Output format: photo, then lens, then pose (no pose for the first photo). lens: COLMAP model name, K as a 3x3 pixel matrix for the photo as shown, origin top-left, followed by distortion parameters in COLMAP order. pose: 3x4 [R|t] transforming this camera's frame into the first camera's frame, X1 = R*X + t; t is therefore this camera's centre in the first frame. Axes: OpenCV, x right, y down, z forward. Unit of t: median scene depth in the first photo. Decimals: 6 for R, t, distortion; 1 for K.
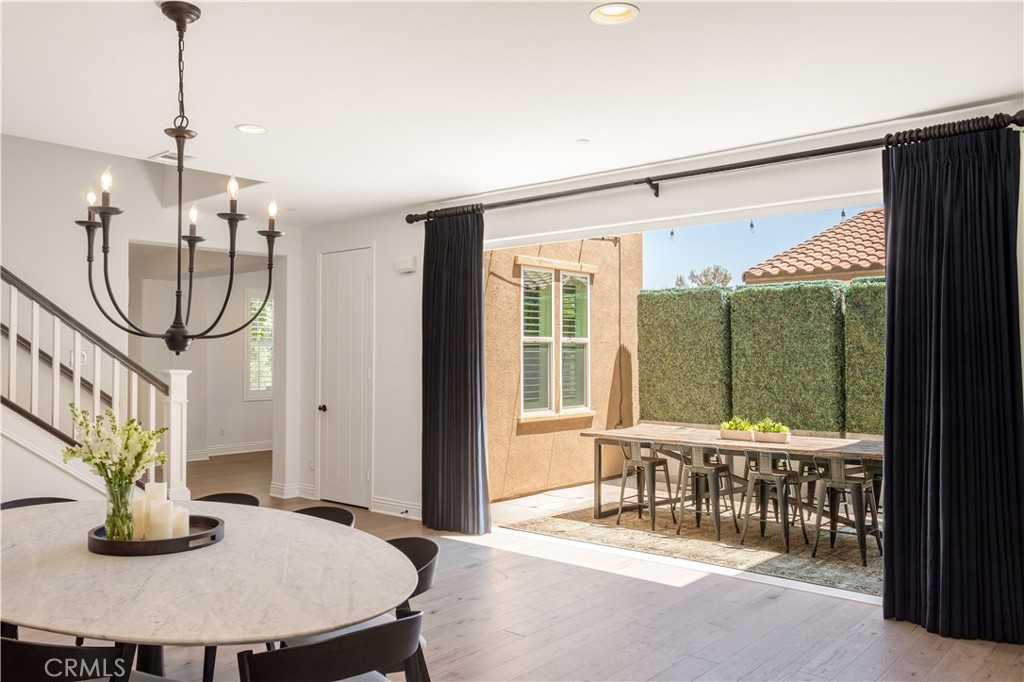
lens RADIAL K [[802.2, 0, 512.0], [0, 802.2, 341.0], [0, 0, 1]] dist [0.002909, 0.000078]
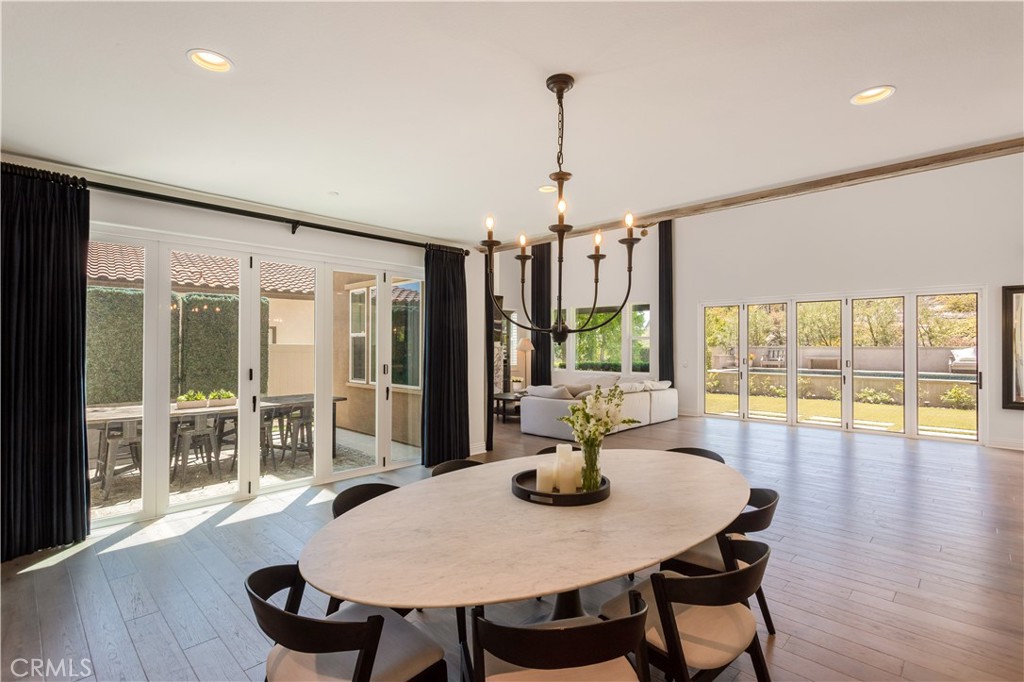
lens RADIAL K [[486.5, 0, 511.1], [0, 486.5, 340.7], [0, 0, 1]] dist [0.000495, 0.000195]
pose [[0.060260, 0.010989, 0.998122, -0.833137], [-0.019435, 0.999763, -0.009833, 0.014242], [-0.997993, -0.018806, 0.060459, 0.705804]]
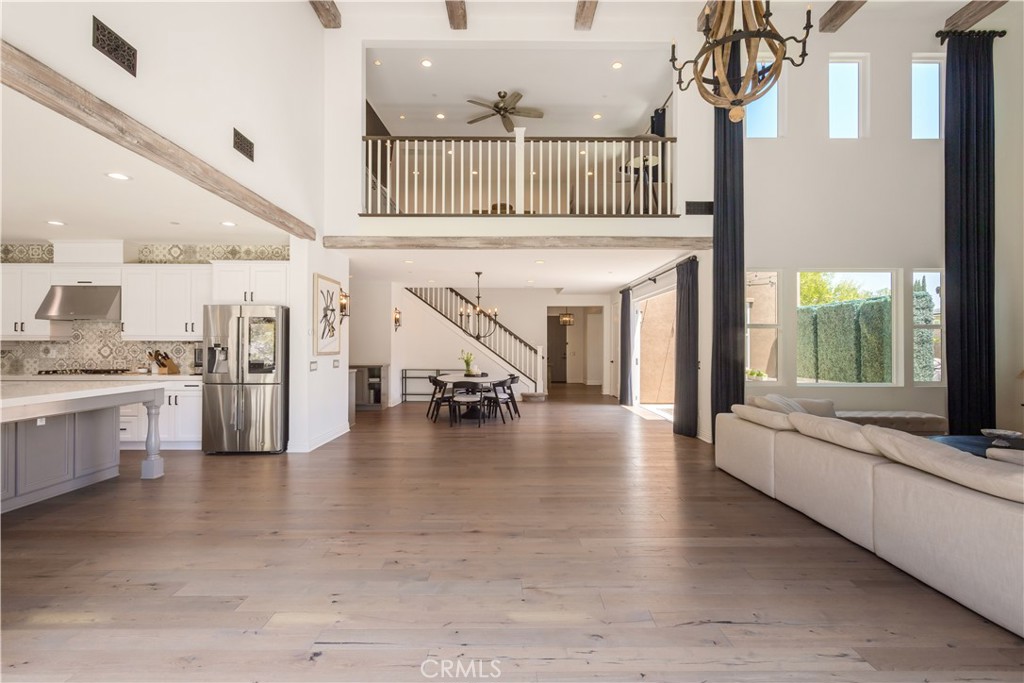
lens RADIAL K [[483.1, 0, 512.0], [0, 483.1, 341.5], [0, 0, 1]] dist [0.000945, 0.000250]
pose [[0.660986, -0.005498, -0.750378, 1.406537], [0.010735, 0.999940, 0.002130, 0.014654], [0.750321, -0.009463, 0.661006, -0.609844]]
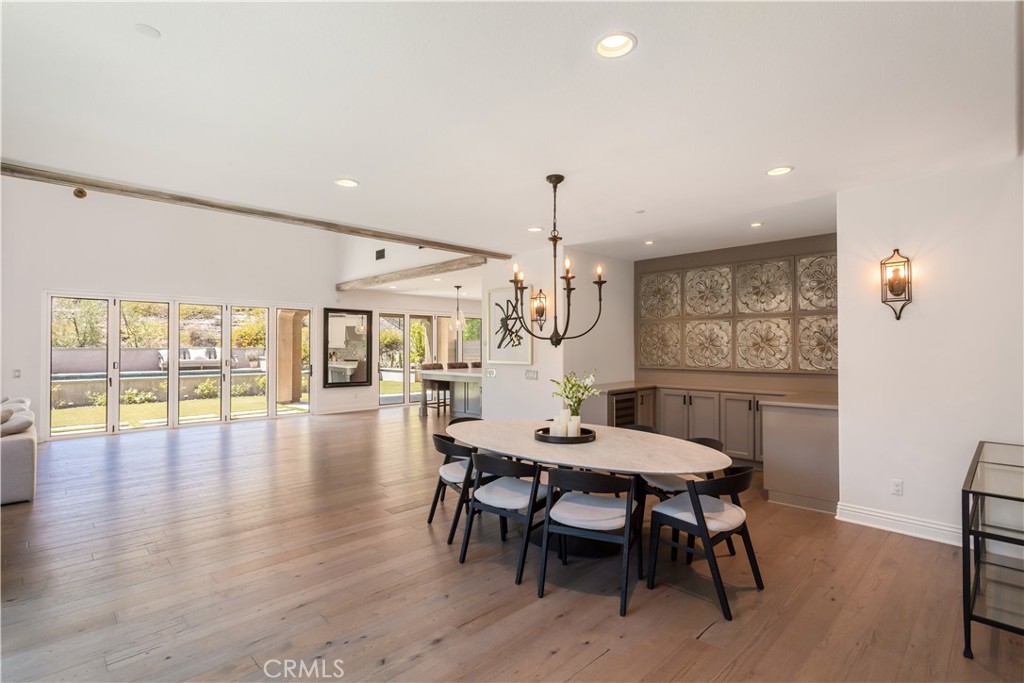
lens RADIAL K [[486.5, 0, 511.1], [0, 486.5, 341.2], [0, 0, 1]] dist [0.000495, 0.000195]
pose [[-0.996527, 0.003040, 0.083213, -0.277076], [0.000656, 0.999589, -0.028659, 0.026265], [-0.083266, -0.028505, -0.996120, 1.535075]]
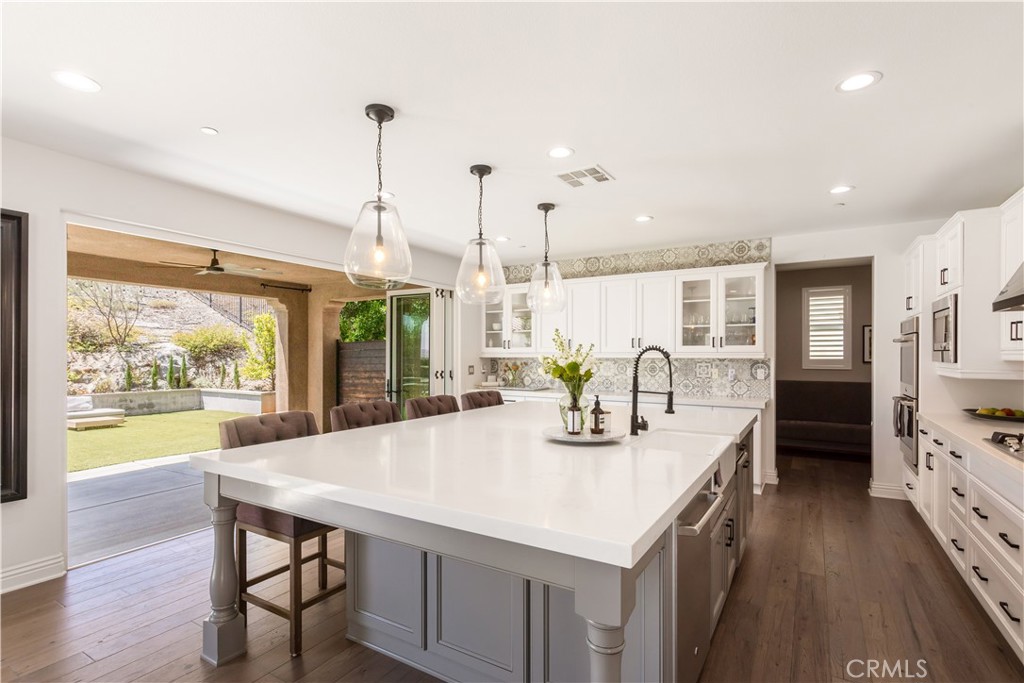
lens RADIAL K [[494.4, 0, 511.1], [0, 494.4, 356.1], [0, 0, 1]] dist [-0.004495, -0.000092]
pose [[-0.986786, 0.000861, -0.162027, 0.120578], [0.003116, 0.999902, -0.013659, 0.000026], [0.161999, -0.013984, -0.986692, -0.193818]]
